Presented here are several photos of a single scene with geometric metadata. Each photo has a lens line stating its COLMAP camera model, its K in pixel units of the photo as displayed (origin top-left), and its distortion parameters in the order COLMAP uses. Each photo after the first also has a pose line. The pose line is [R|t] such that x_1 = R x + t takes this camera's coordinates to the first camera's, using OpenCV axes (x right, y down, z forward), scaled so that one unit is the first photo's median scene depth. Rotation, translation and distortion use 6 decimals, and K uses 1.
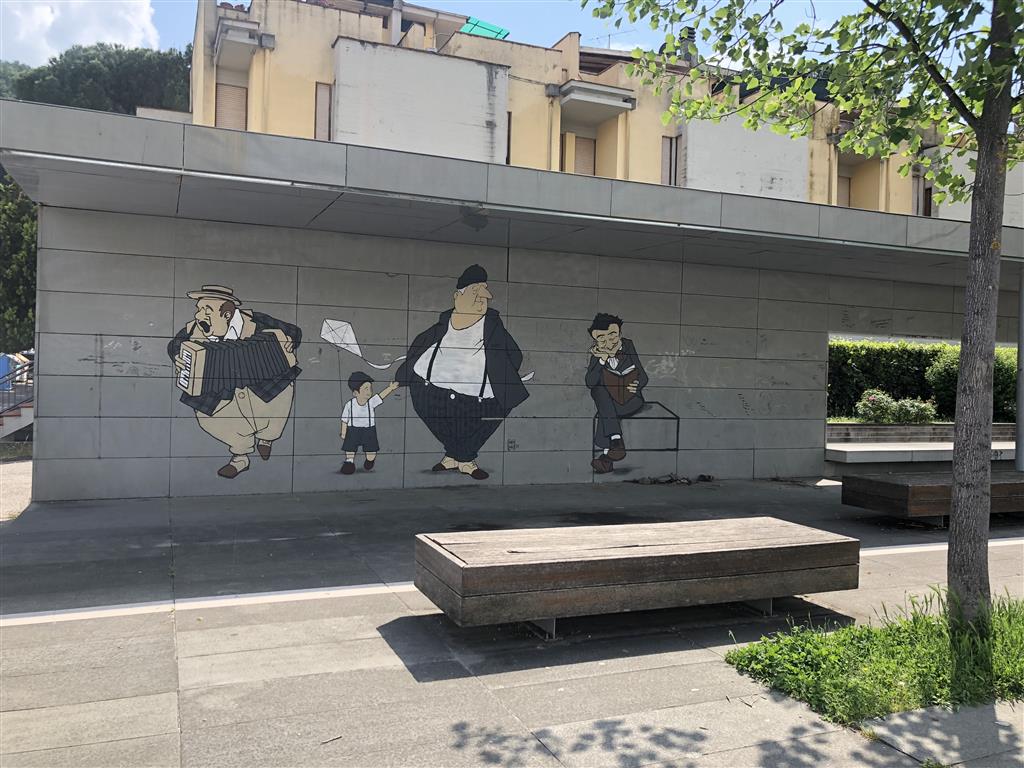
lens RADIAL K [[832.7, 0, 510.4], [0, 832.7, 373.1], [0, 0, 1]] dist [0.130538, -0.359108]
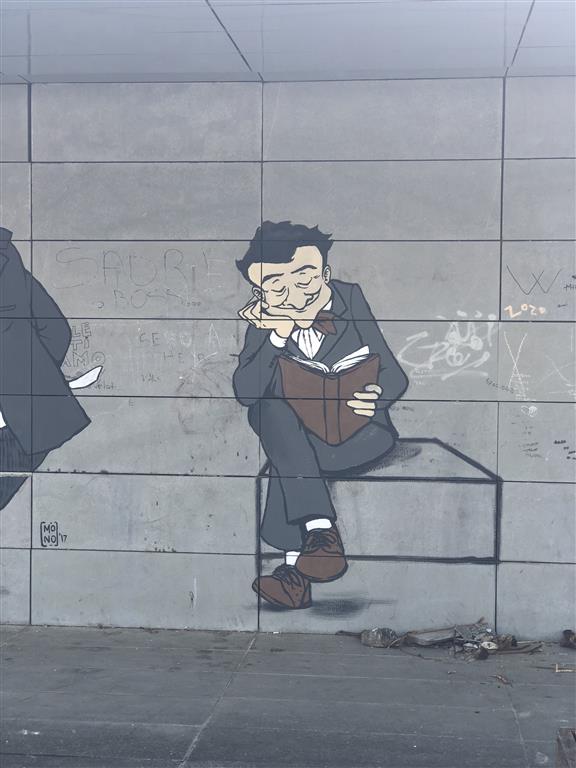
lens RADIAL K [[1252.5, 0, 288.0], [0, 1252.5, 384.0], [0, 0, 1]] dist [-0.072603, 1.111511]
pose [[0.876504, -0.001903, -0.481392, 0.445185], [0.013290, 0.999707, 0.020246, -0.004891], [0.481212, -0.024143, 0.876272, 0.500415]]
